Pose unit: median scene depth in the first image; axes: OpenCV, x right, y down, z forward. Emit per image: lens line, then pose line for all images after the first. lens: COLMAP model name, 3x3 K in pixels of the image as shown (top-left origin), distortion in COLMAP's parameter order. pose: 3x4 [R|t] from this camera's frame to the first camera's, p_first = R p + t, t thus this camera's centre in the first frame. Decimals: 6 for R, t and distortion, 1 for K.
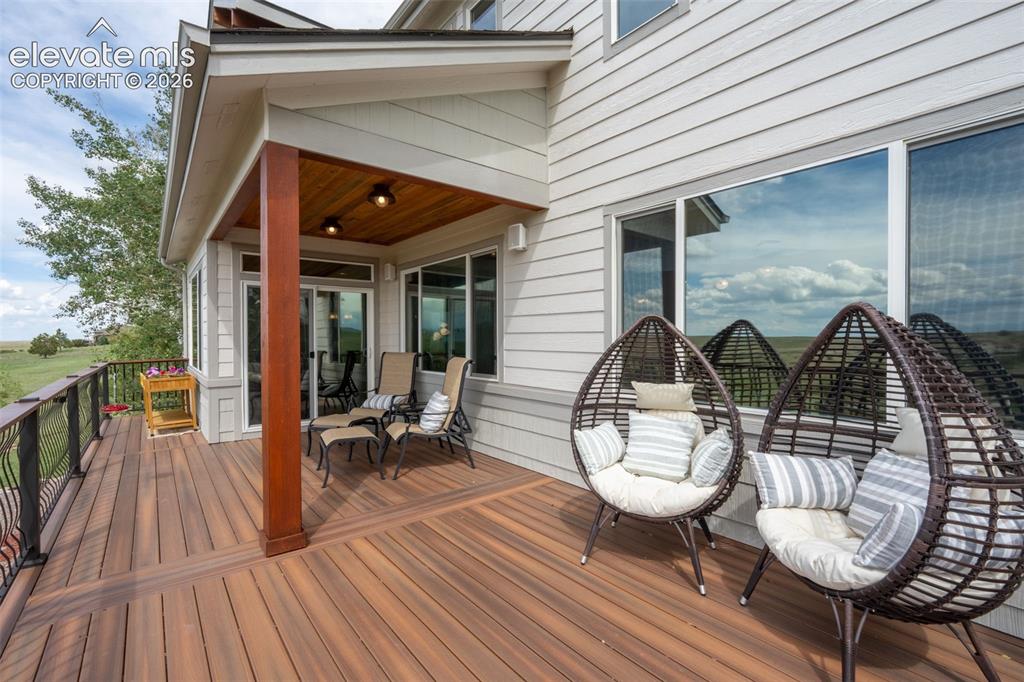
lens RADIAL K [[449.9, 0, 505.5], [0, 449.9, 342.9], [0, 0, 1]] dist [-0.009086, 0.000622]
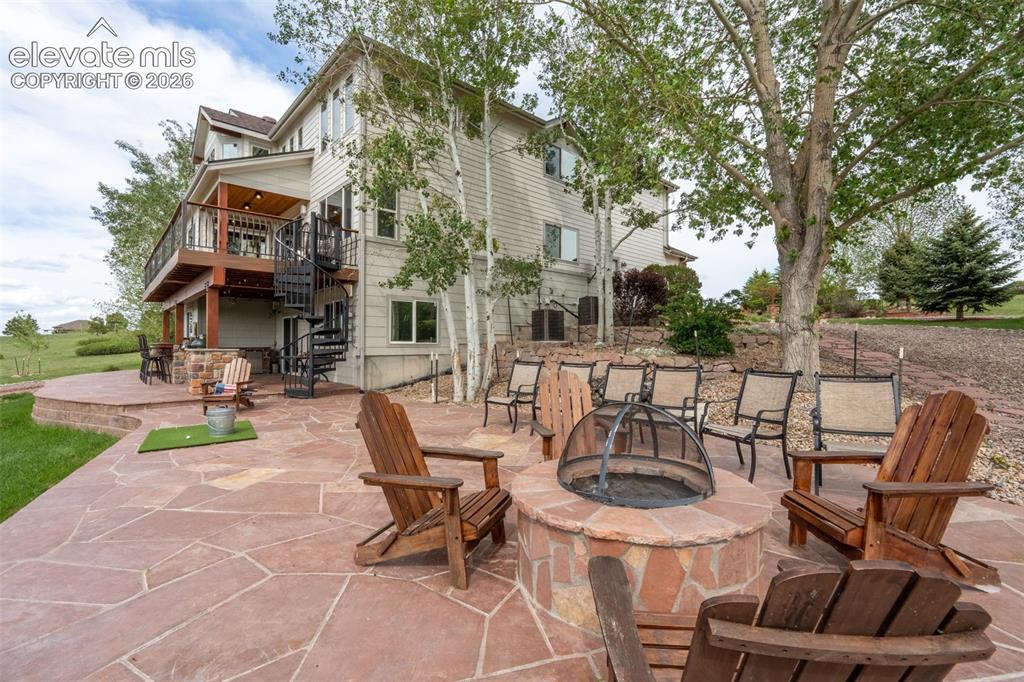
lens RADIAL K [[449.9, 0, 510.9], [0, 449.9, 338.7], [0, 0, 1]] dist [-0.009086, 0.000622]
pose [[0.998013, 0.005724, 0.062749, 1.354346], [-0.004215, 0.999699, -0.024153, 0.780465], [-0.062869, 0.023841, 0.997737, -2.325237]]
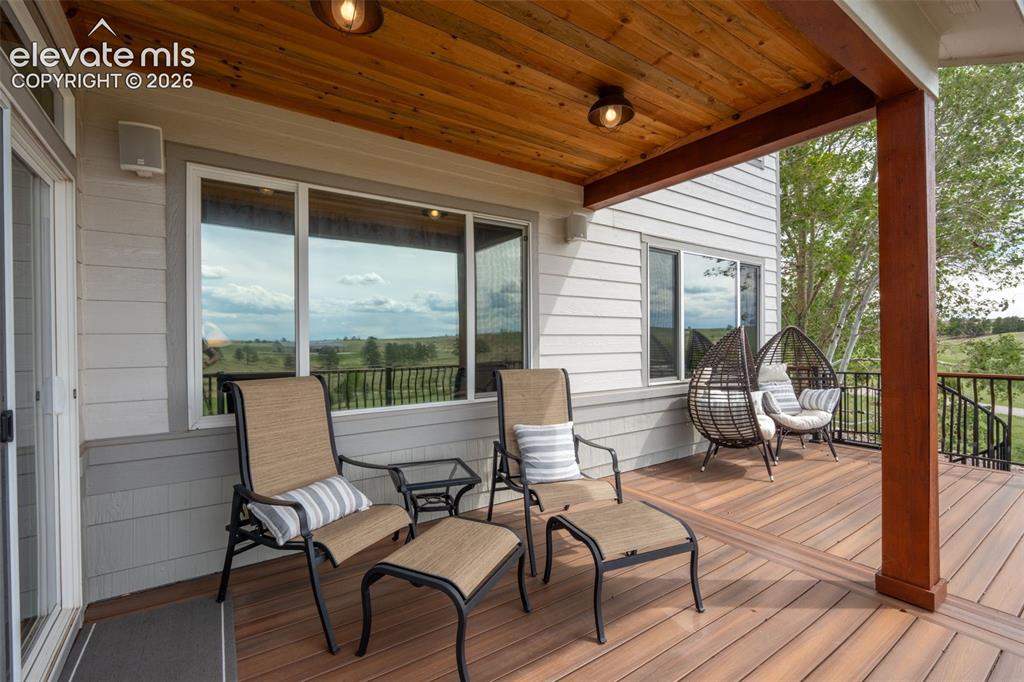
lens RADIAL K [[449.9, 0, 505.1], [0, 449.9, 343.5], [0, 0, 1]] dist [-0.009086, 0.000622]
pose [[0.073803, 0.004359, 0.997263, -0.916240], [0.021108, 0.999760, -0.005932, -0.001593], [-0.997049, 0.021488, 0.073694, 1.128202]]
